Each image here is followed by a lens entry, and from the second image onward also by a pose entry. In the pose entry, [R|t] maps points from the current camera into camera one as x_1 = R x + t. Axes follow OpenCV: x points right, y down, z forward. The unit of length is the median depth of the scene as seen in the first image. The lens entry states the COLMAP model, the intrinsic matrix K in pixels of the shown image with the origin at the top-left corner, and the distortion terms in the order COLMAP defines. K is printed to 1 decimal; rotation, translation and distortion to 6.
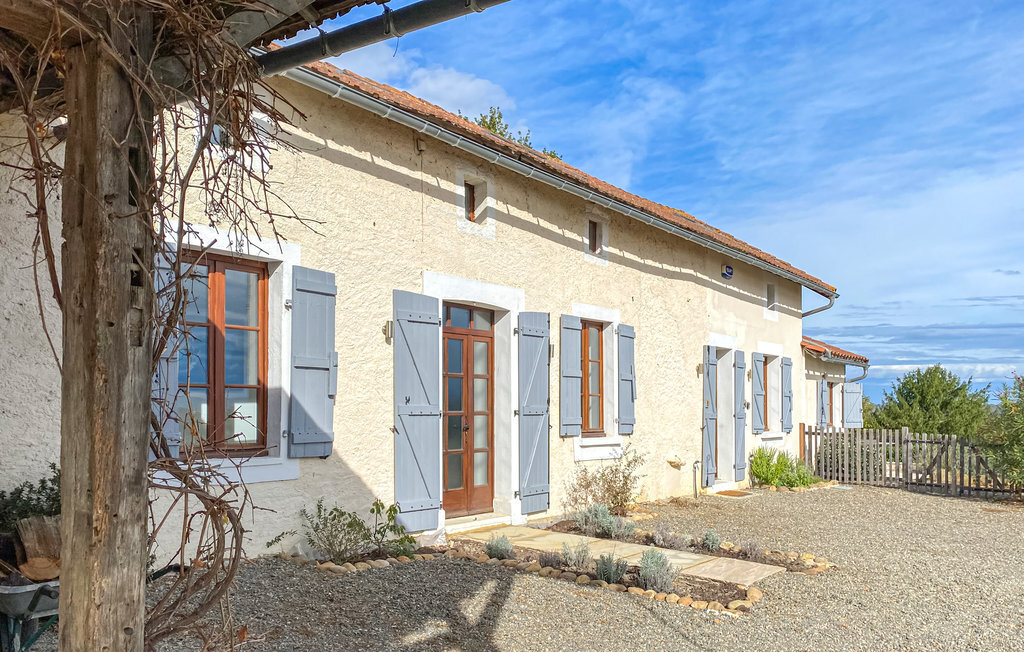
lens RADIAL K [[855.4, 0, 511.9], [0, 855.4, 406.3], [0, 0, 1]] dist [-0.076384, 0.000352]
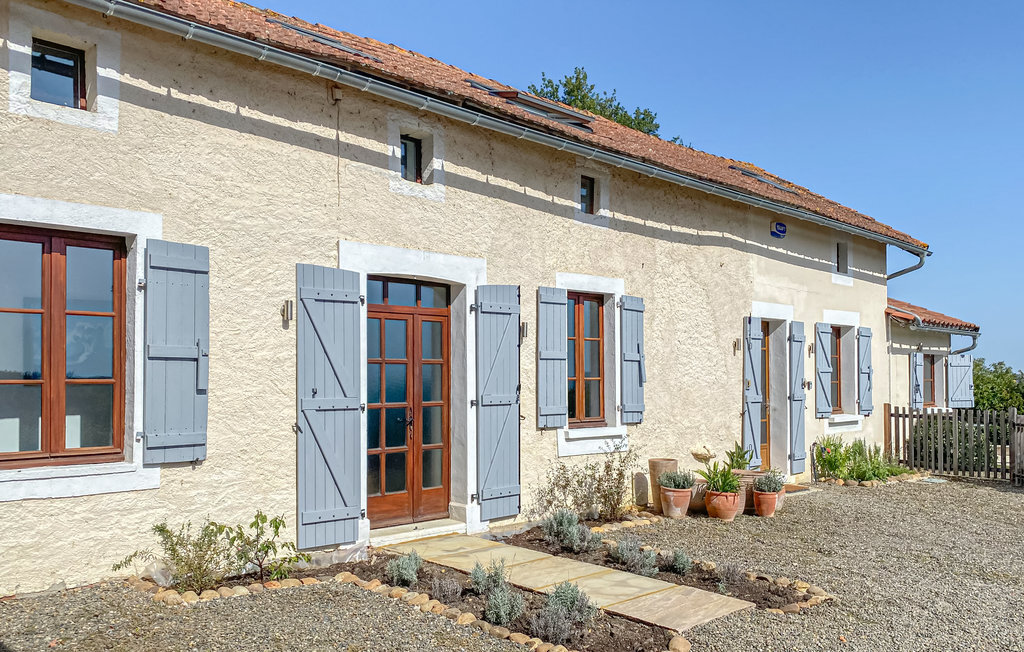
lens RADIAL K [[870.5, 0, 513.4], [0, 870.5, 386.1], [0, 0, 1]] dist [0.068594, -0.366435]
pose [[0.989711, -0.016180, -0.142165, 0.160580], [0.016502, 0.999863, 0.001086, -0.009022], [0.142128, -0.003421, 0.989842, 0.130088]]
